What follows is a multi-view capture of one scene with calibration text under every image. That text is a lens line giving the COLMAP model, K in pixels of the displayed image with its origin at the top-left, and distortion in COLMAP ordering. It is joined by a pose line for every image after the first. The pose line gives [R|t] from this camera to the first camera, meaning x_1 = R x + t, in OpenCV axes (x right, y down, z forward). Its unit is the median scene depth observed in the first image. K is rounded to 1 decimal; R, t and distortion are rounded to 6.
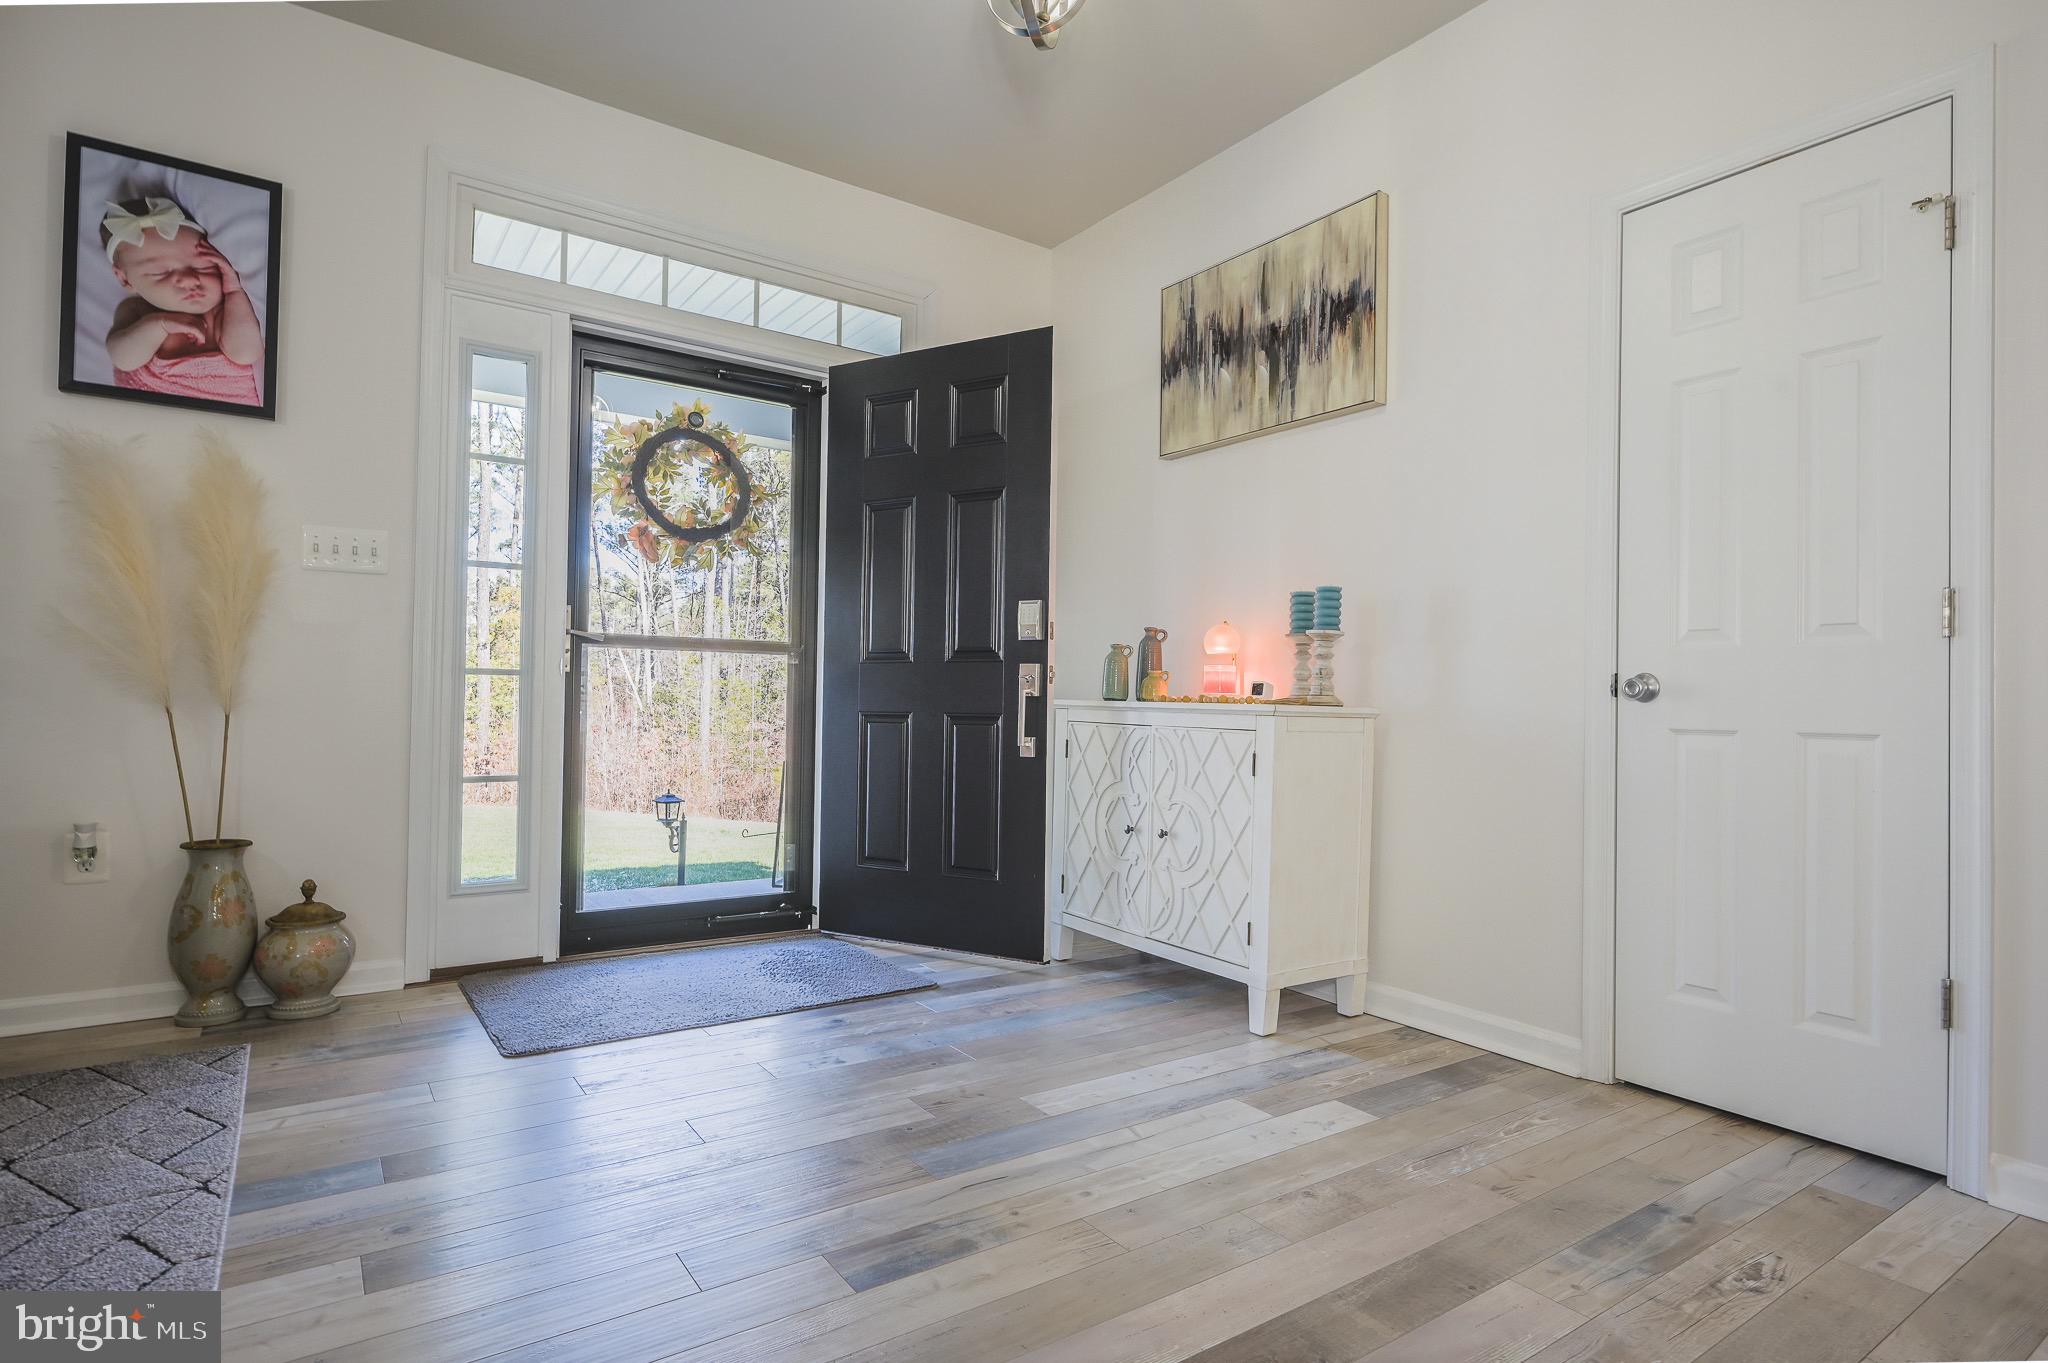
lens RADIAL K [[1052.5, 0, 1024.0], [0, 1052.5, 681.5], [0, 0, 1]] dist [0.000208, -0.000545]
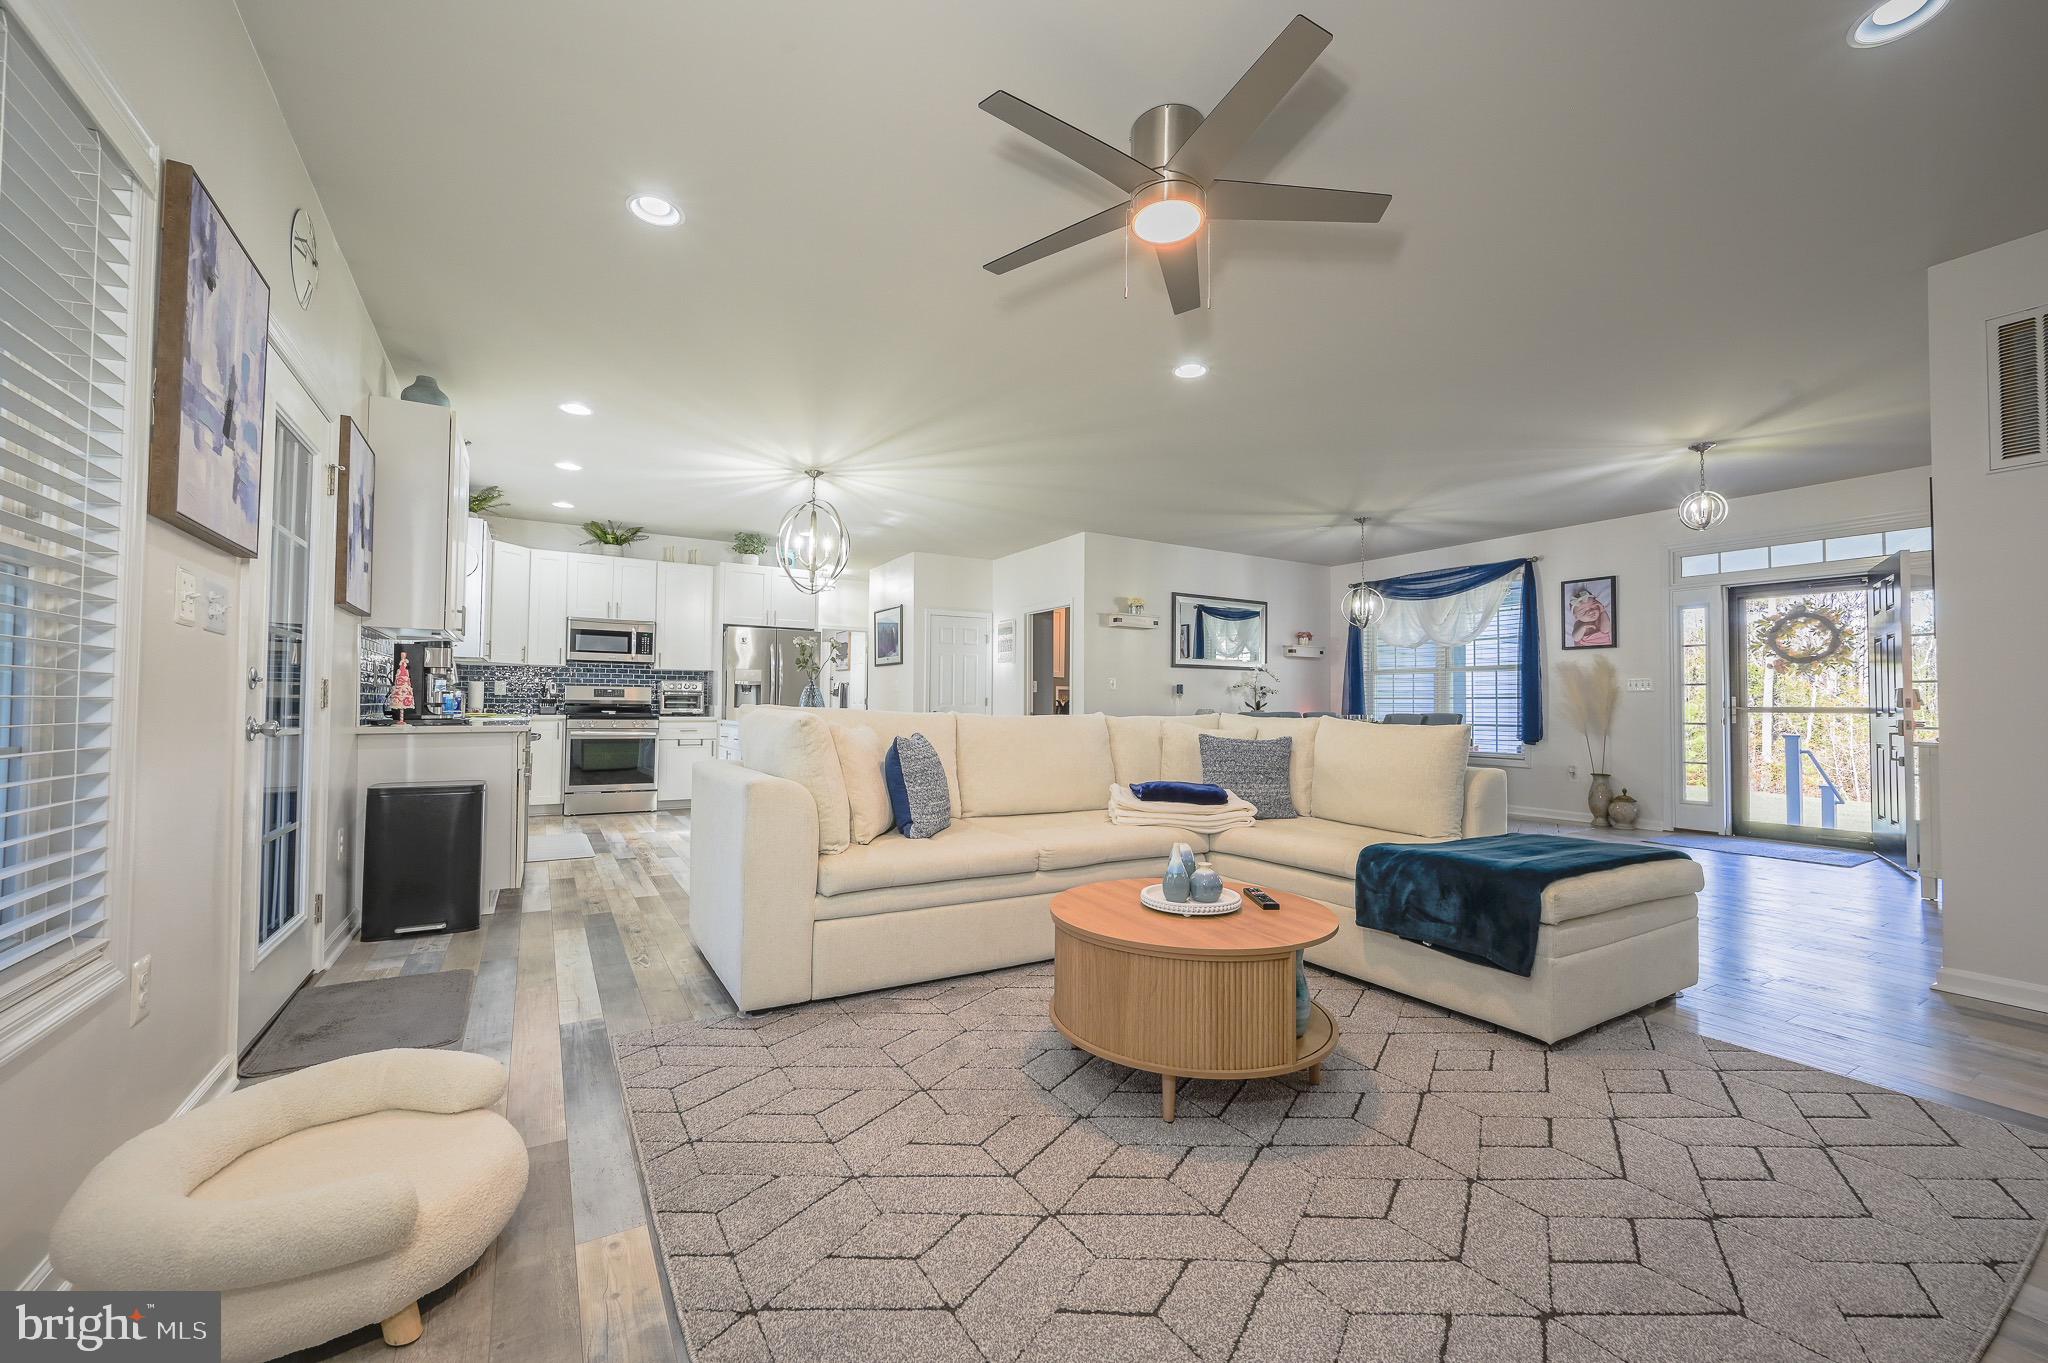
lens RADIAL K [[810.0, 0, 1027.6], [0, 810.0, 683.1], [0, 0, 1]] dist [0.000554, 0.000054]
pose [[-0.055168, -0.050696, -0.997189, 1.977901], [0.005476, 0.998680, -0.051075, -0.018480], [0.998462, -0.008278, -0.054817, -0.722080]]
